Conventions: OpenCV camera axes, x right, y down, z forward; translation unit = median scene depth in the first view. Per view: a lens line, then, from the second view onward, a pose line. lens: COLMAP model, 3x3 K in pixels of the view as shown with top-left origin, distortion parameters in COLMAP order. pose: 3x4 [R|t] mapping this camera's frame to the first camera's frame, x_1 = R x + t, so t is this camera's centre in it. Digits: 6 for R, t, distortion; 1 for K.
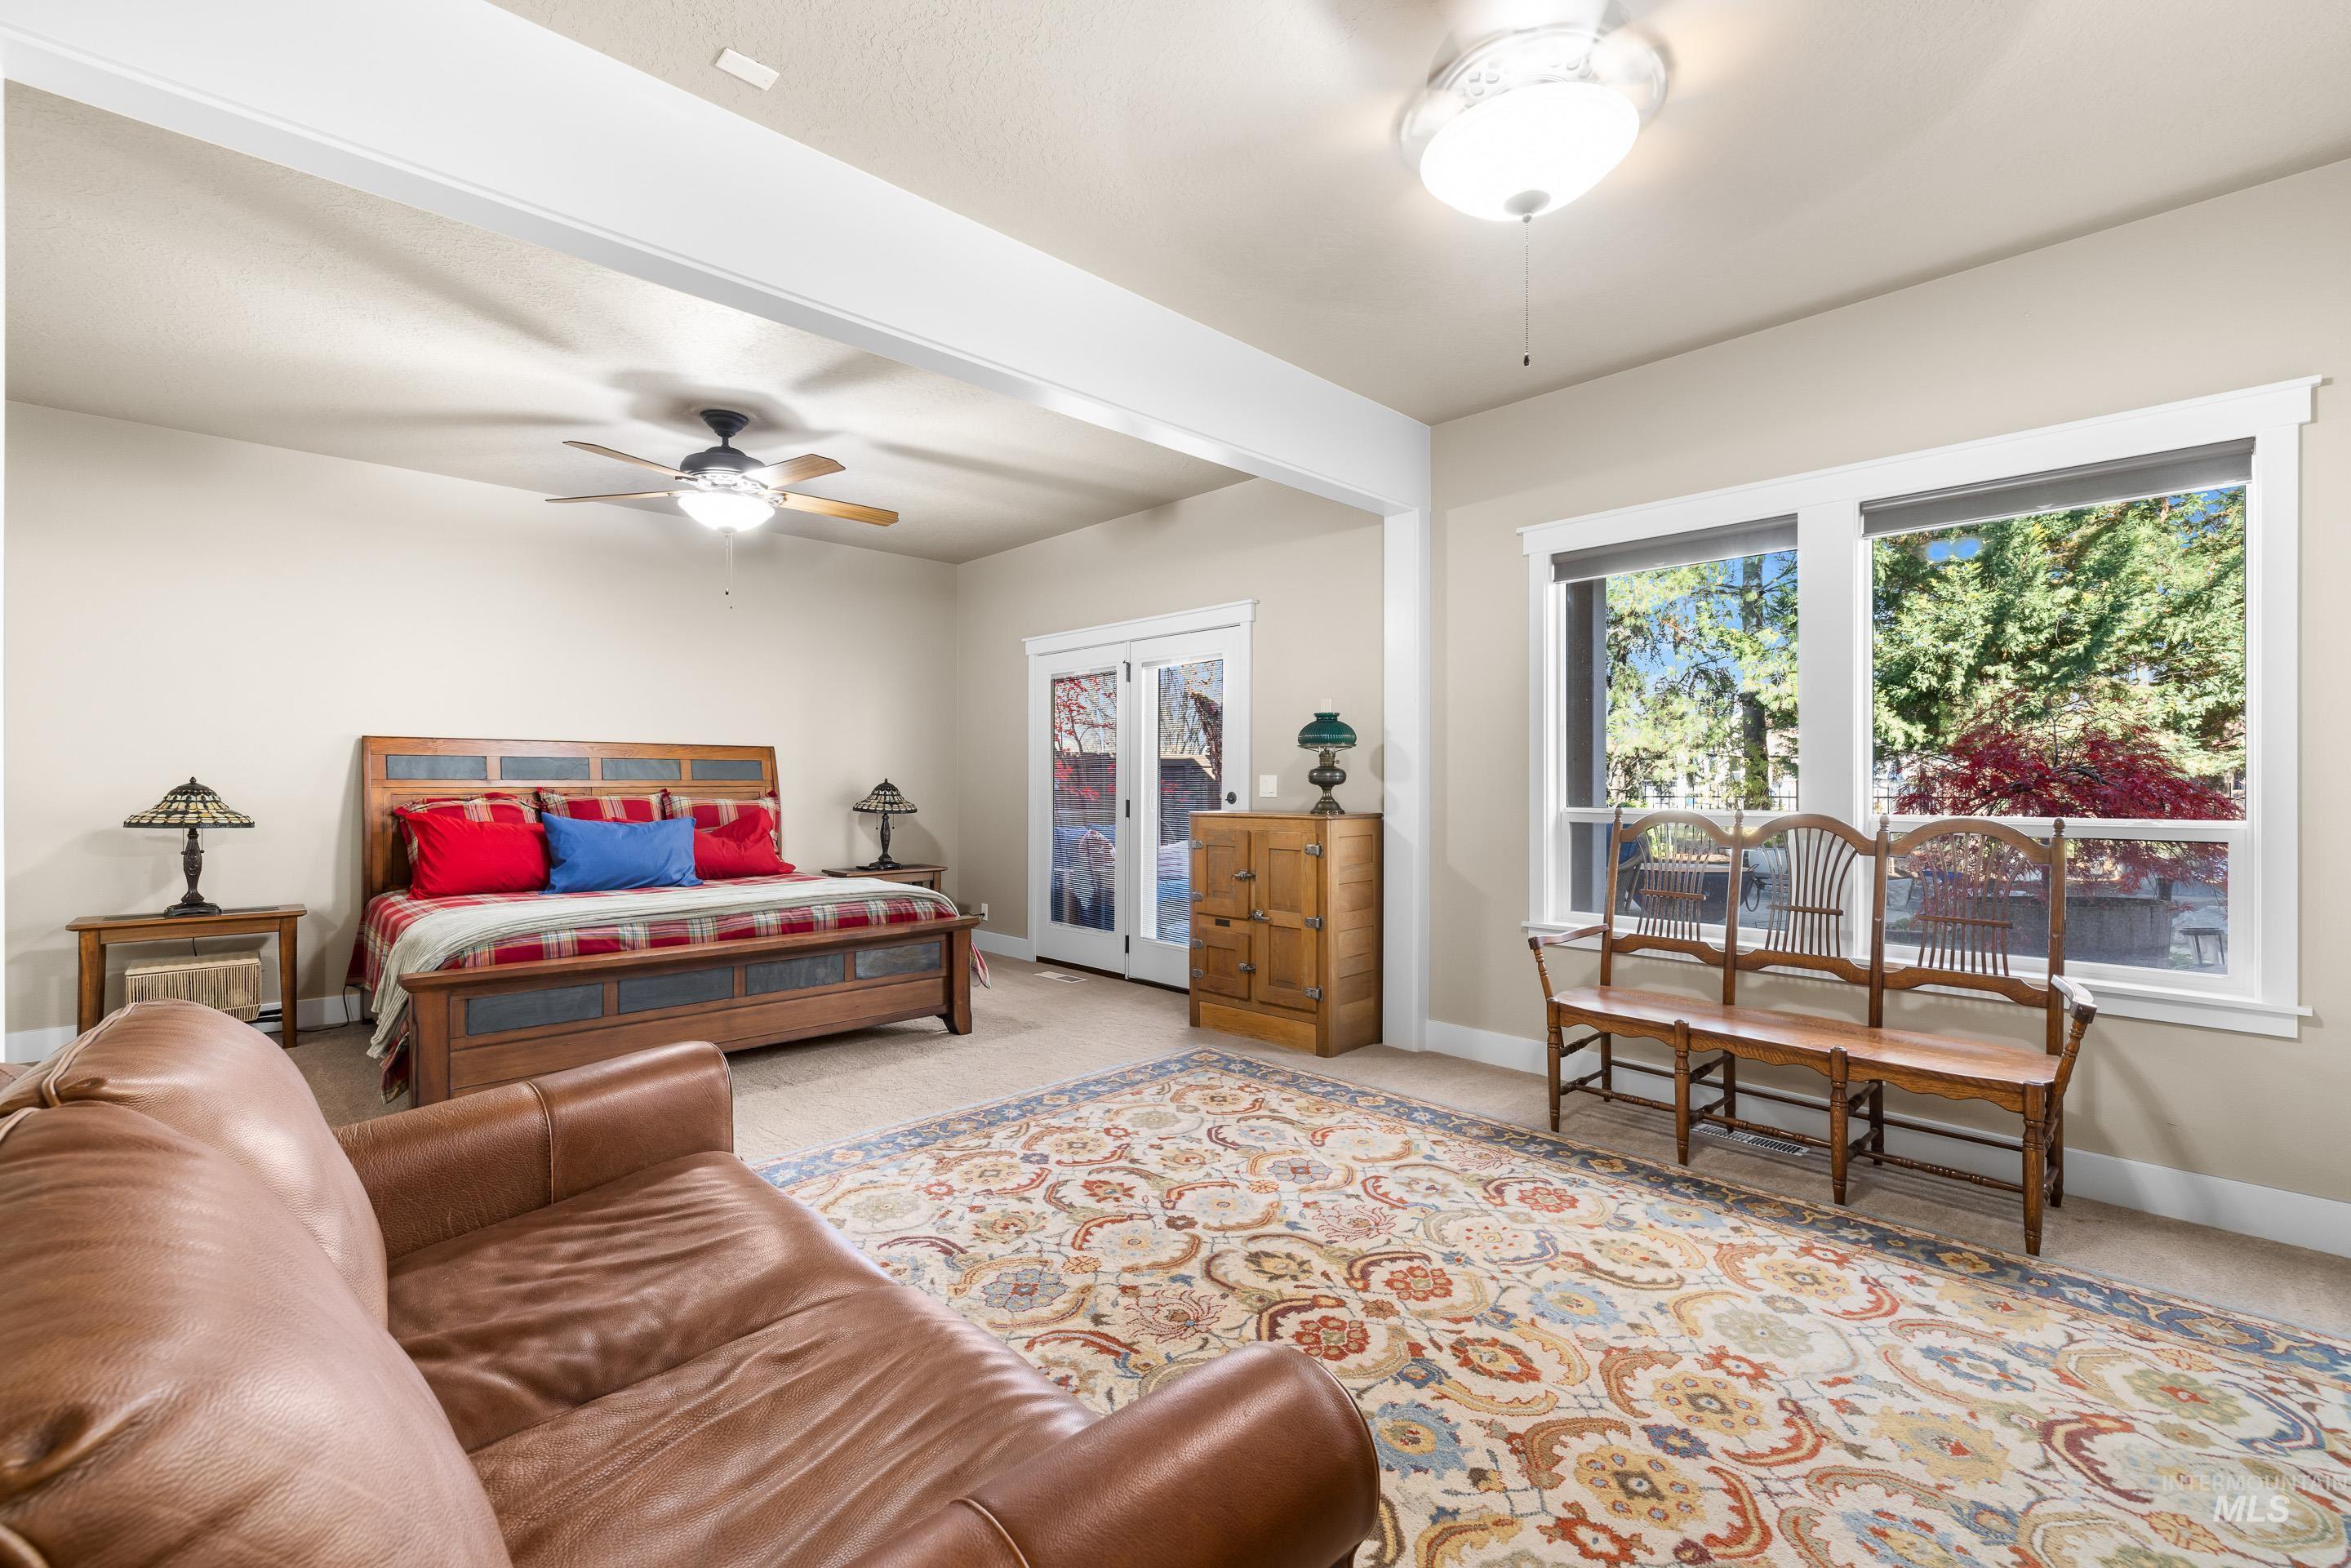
lens RADIAL K [[1008.8, 0, 1165.7], [0, 1008.8, 786.1], [0, 0, 1]] dist [-0.000794, -0.000123]
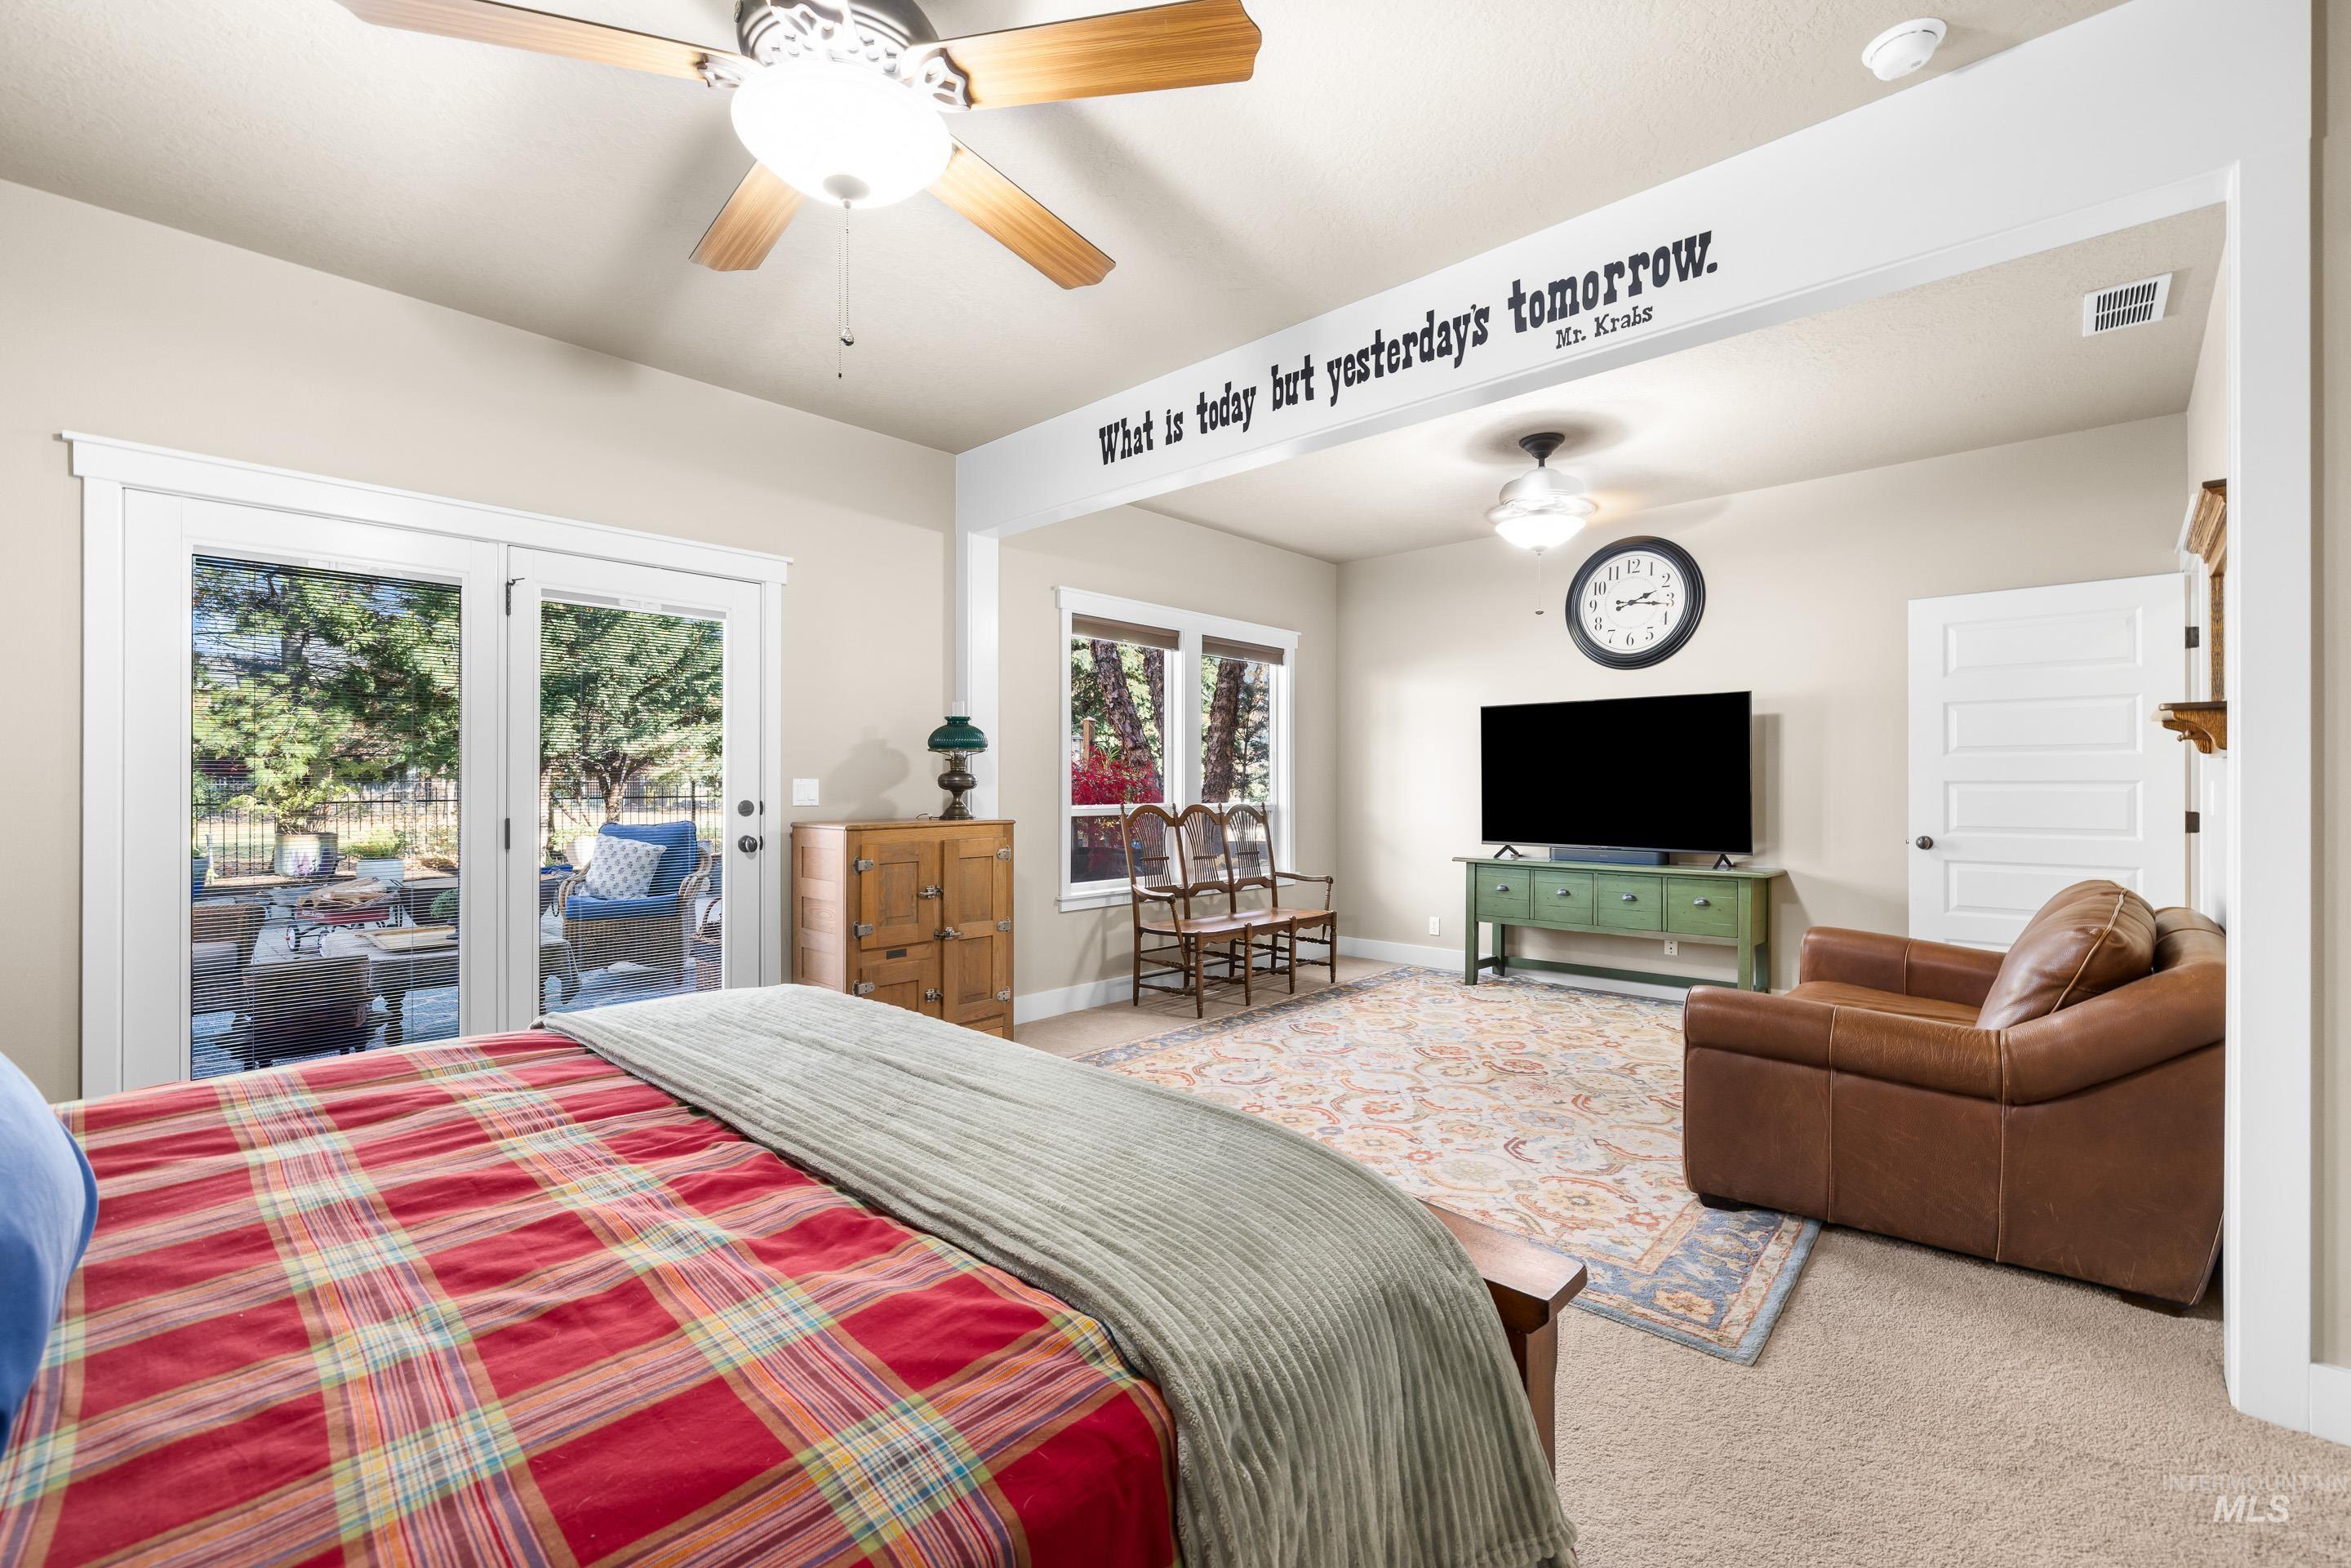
lens RADIAL K [[1008.8, 0, 1166.2], [0, 1008.8, 780.7], [0, 0, 1]] dist [-0.000794, -0.000123]
pose [[-0.067431, 0.004996, 0.997711, -1.087141], [0.008698, 0.999952, -0.004419, -0.005082], [-0.997686, 0.008380, -0.067471, 1.124572]]
